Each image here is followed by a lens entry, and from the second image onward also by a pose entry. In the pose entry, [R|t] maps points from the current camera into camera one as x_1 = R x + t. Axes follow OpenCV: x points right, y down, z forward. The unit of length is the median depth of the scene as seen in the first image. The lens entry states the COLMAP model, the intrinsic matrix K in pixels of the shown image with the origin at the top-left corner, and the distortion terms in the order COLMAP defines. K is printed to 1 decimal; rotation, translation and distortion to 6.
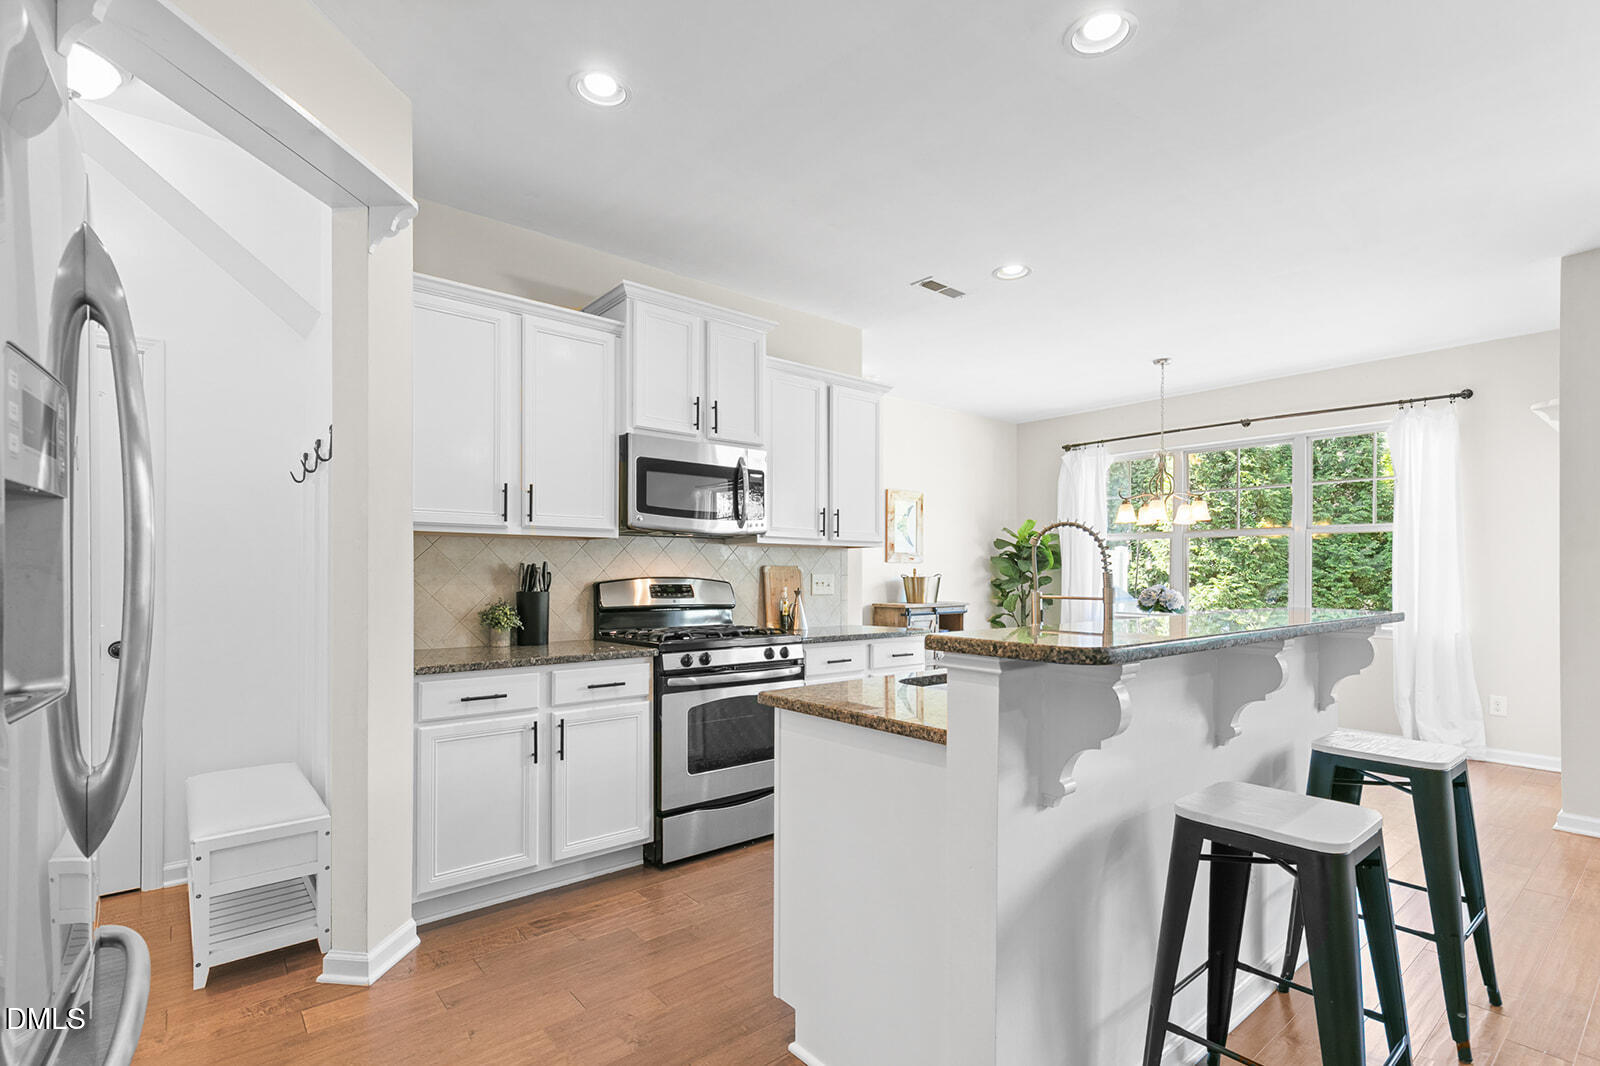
lens RADIAL K [[742.4, 0, 789.2], [0, 742.4, 570.8], [0, 0, 1]] dist [0.001504, -0.000083]
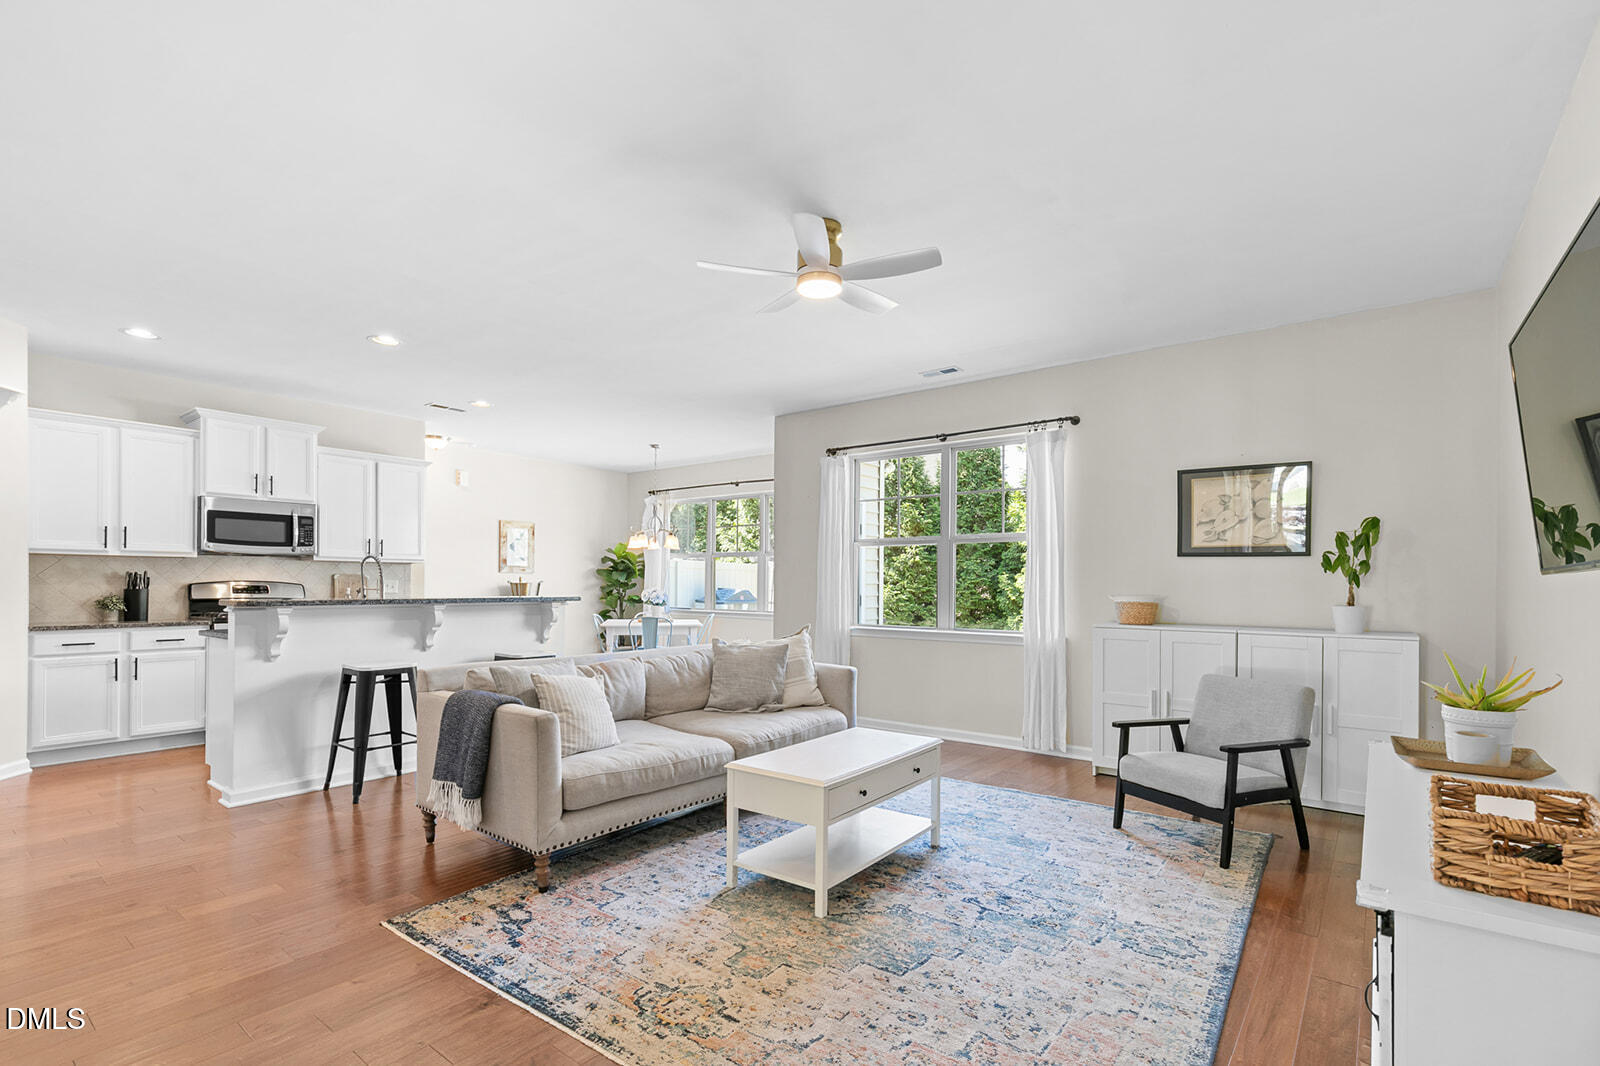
lens RADIAL K [[734.4, 0, 802.1], [0, 734.4, 585.0], [0, 0, 1]] dist [0.003965, -0.000427]
pose [[0.973919, 0.003665, 0.226868, 0.478502], [-0.005139, 0.999969, 0.005904, 0.001362], [-0.226839, -0.006916, 0.973908, -0.617019]]
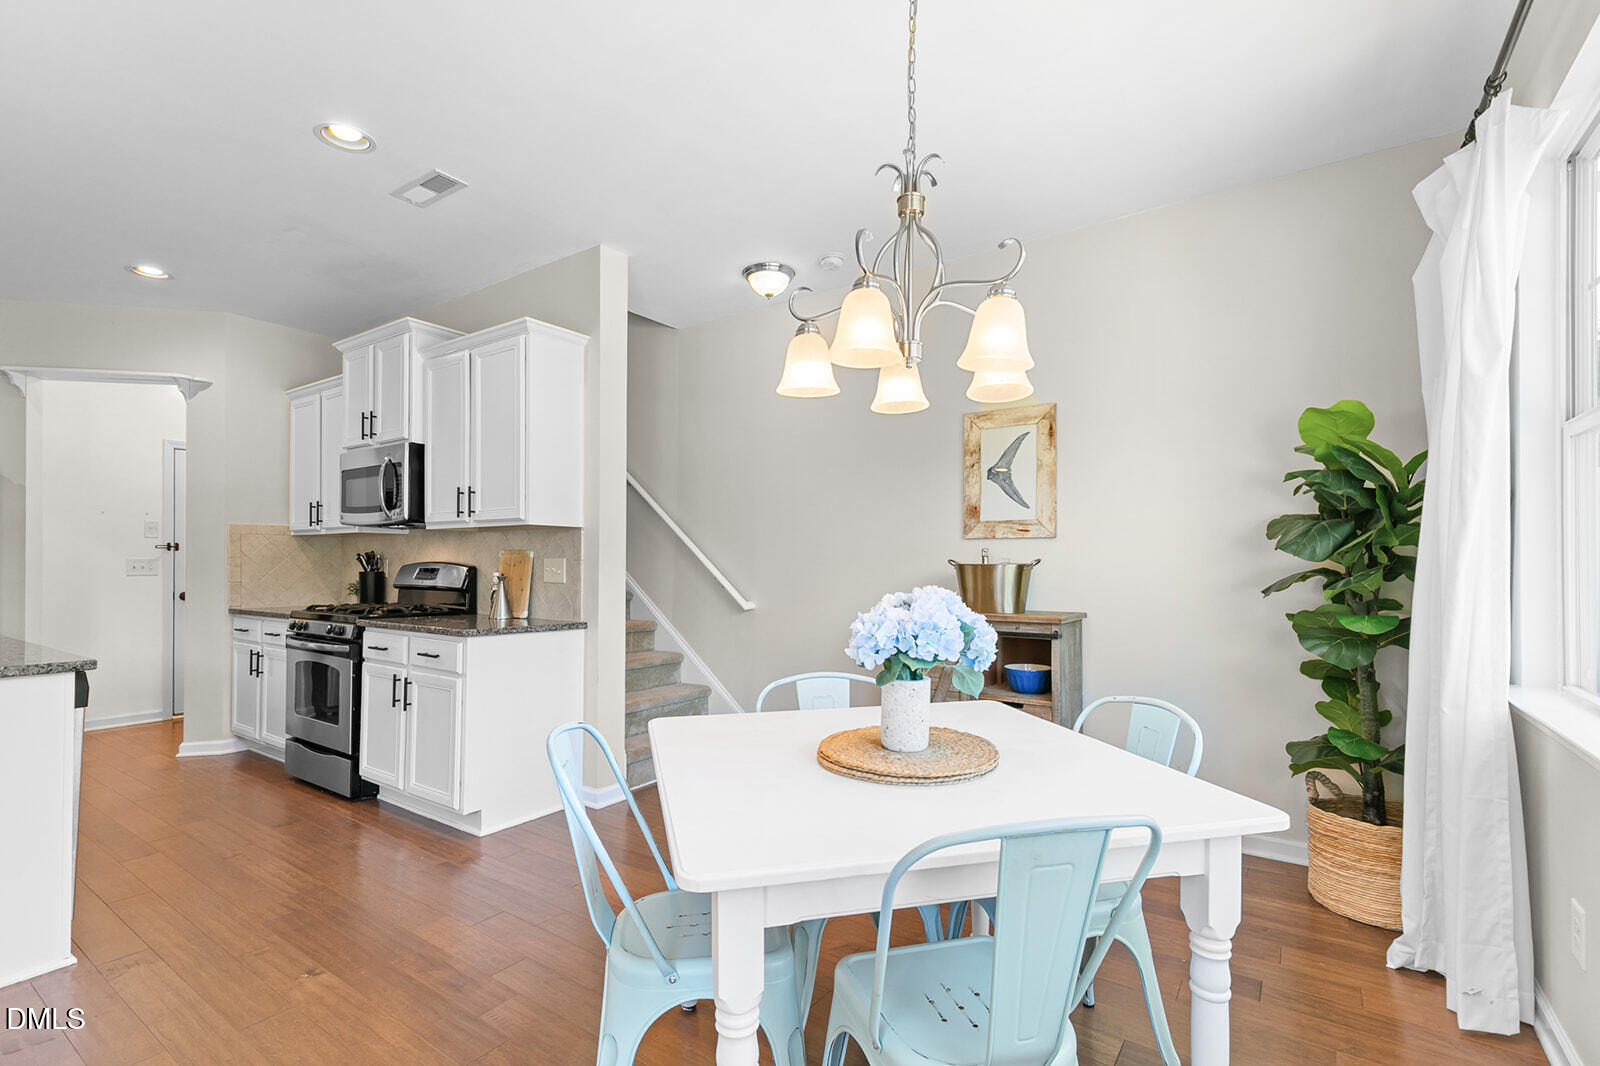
lens RADIAL K [[717.6, 0, 812.3], [0, 717.6, 562.4], [0, 0, 1]] dist [0.001460, -0.000246]
pose [[0.294505, -0.002022, -0.955648, 0.819972], [0.003452, 0.999993, -0.001052, 0.009444], [0.955644, -0.002989, 0.294510, 0.921993]]
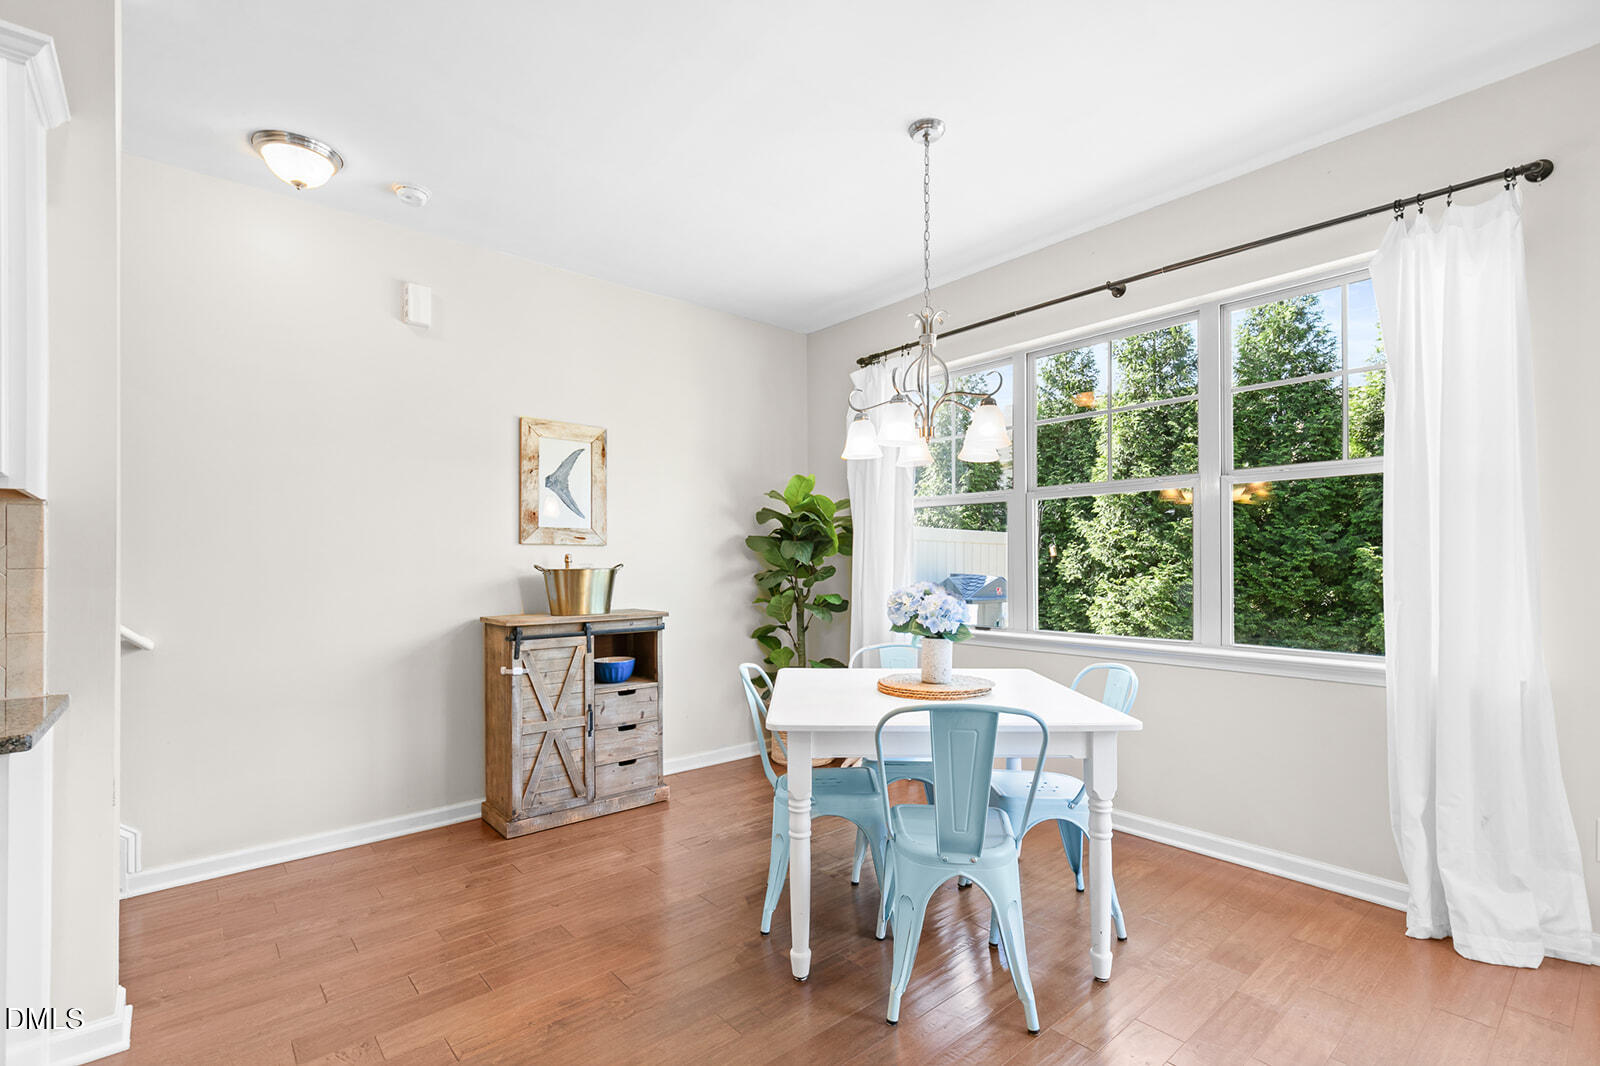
lens RADIAL K [[729.7, 0, 803.0], [0, 729.7, 558.4], [0, 0, 1]] dist [0.007721, -0.000253]
pose [[0.999211, -0.005920, 0.039260, 0.421473], [0.006147, 0.999965, -0.005663, 0.005449], [-0.039225, 0.005900, 0.999213, 0.546633]]
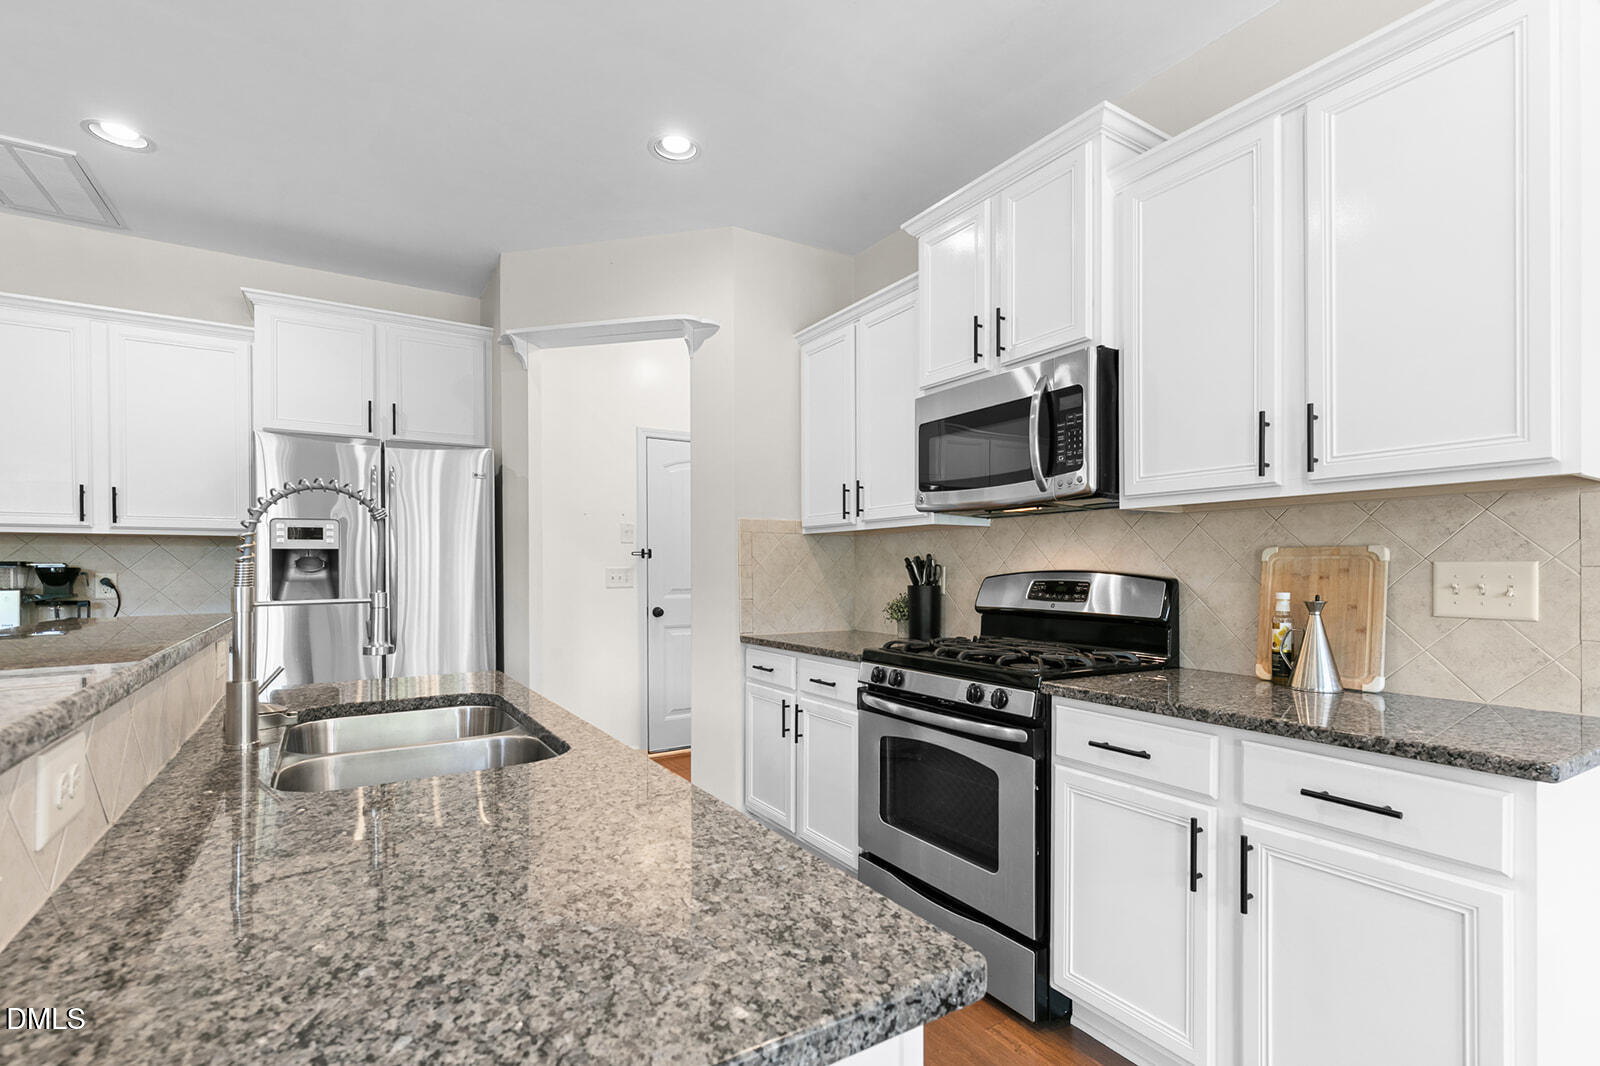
lens RADIAL K [[729.9, 0, 801.9], [0, 729.9, 572.9], [0, 0, 1]] dist [0.004175, 0.000505]
pose [[-0.116299, 0.002738, -0.993211, 0.399199], [0.007391, 0.999971, 0.001892, 0.005724], [0.993187, -0.007121, -0.116315, 0.622939]]
